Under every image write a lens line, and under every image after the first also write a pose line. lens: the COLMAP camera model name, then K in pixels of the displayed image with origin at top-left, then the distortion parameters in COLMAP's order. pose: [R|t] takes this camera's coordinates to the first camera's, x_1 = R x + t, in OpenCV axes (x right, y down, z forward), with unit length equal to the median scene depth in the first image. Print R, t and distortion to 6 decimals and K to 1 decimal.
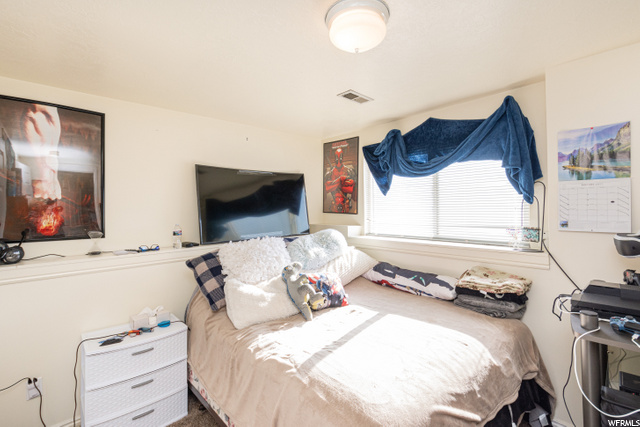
lens RADIAL K [[287.3, 0, 317.4], [0, 287.3, 208.8], [0, 0, 1]] dist [0.004862, -0.002593]
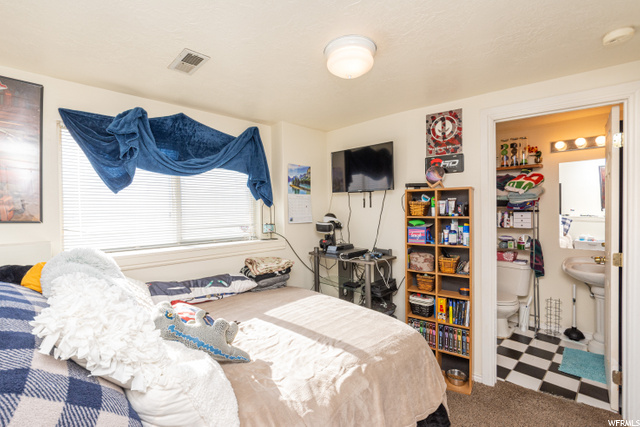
lens RADIAL K [[287.3, 0, 317.2], [0, 287.3, 213.6], [0, 0, 1]] dist [0.004862, -0.002593]
pose [[-0.022757, 0.000885, 0.999741, -0.643415], [0.018864, 0.999822, -0.000456, 0.017864], [-0.999563, 0.018849, -0.022770, 0.701340]]
